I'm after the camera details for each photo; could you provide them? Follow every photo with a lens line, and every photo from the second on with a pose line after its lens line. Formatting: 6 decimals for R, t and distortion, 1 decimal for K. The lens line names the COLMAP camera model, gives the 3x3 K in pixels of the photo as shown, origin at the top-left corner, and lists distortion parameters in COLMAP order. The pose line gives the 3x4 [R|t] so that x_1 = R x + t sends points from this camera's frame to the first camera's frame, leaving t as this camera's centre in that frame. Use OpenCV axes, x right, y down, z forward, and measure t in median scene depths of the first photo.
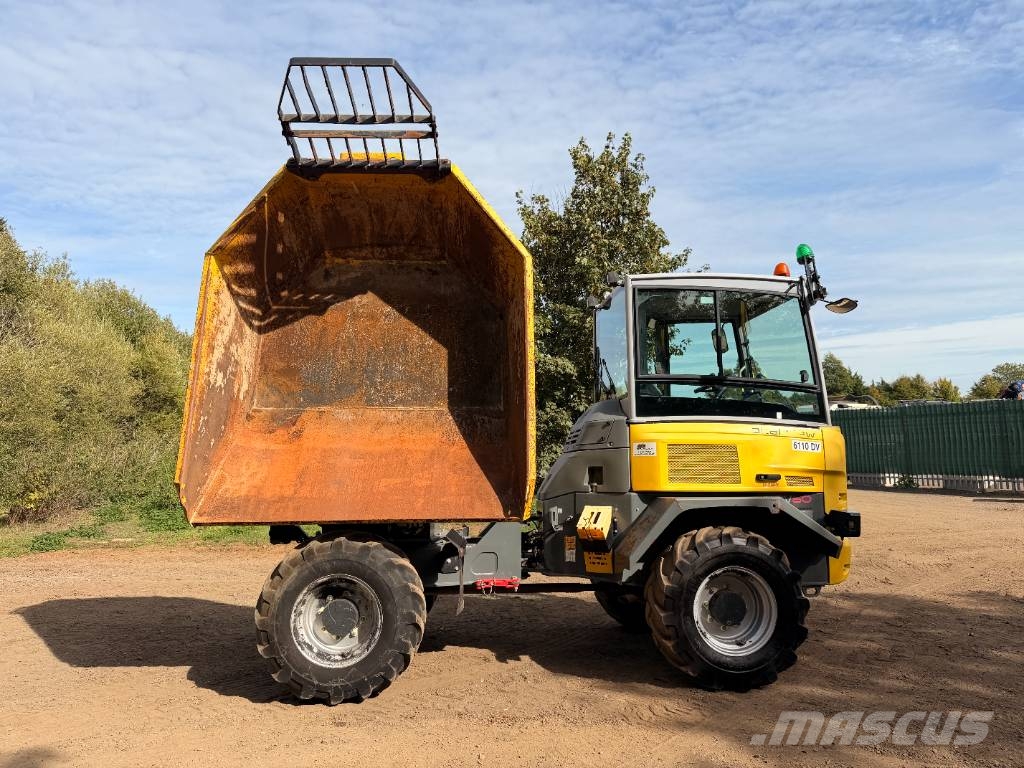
lens RADIAL K [[719.9, 0, 513.6], [0, 719.9, 380.9], [0, 0, 1]] dist [0.037356, -0.049992]
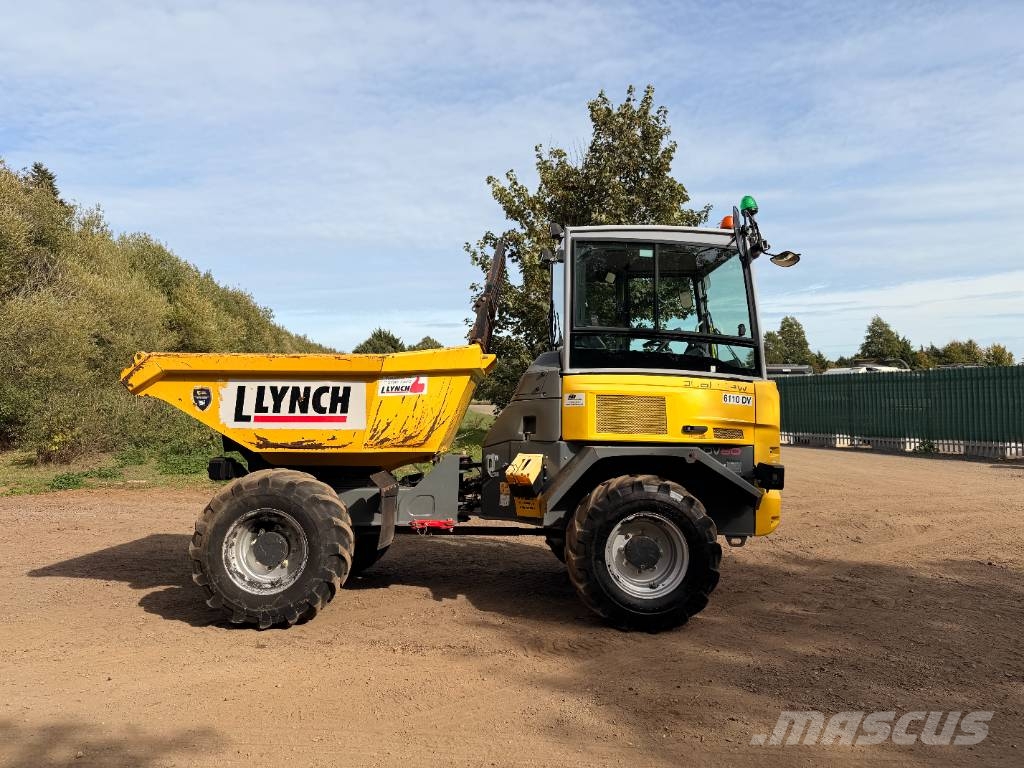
lens RADIAL K [[719.9, 0, 513.6], [0, 719.9, 380.9], [0, 0, 1]] dist [0.037356, -0.049992]
pose [[0.998093, 0.018824, -0.058791, 0.146786], [-0.015487, 0.998271, 0.056711, 0.011680], [0.059757, -0.055692, 0.996658, -0.019362]]
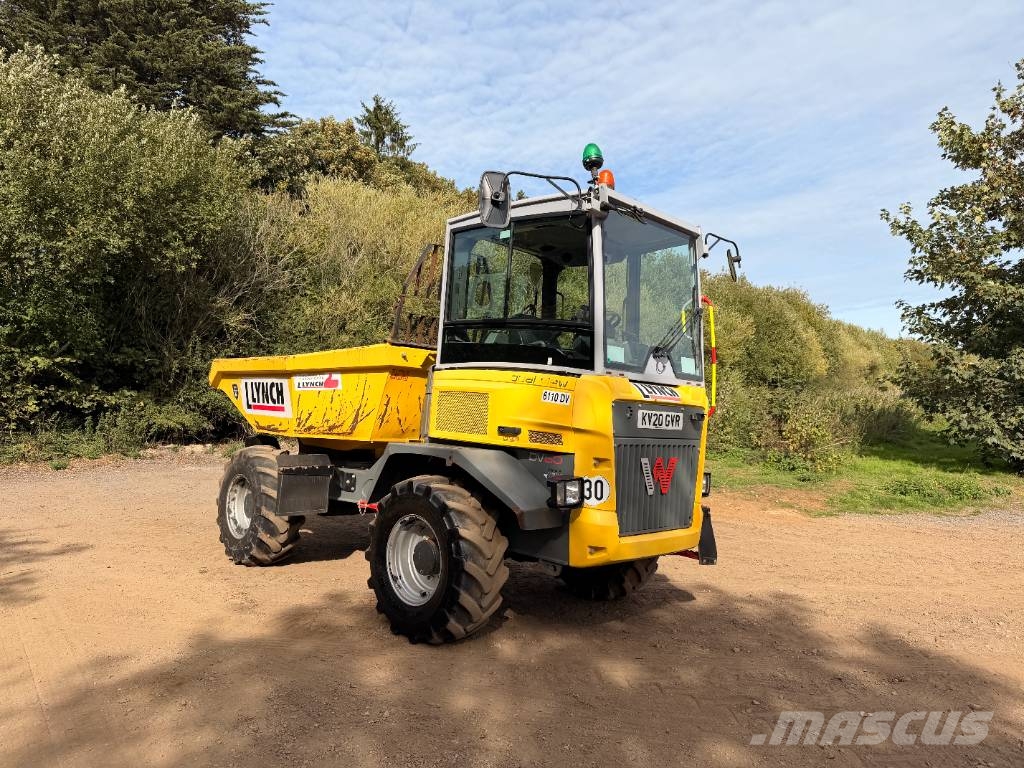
lens RADIAL K [[719.9, 0, 513.6], [0, 719.9, 380.9], [0, 0, 1]] dist [0.037356, -0.049992]
pose [[0.657875, 0.016379, -0.752949, 0.961128], [0.035372, 0.997988, 0.052615, 0.024746], [0.752296, -0.061247, 0.655973, 0.405030]]
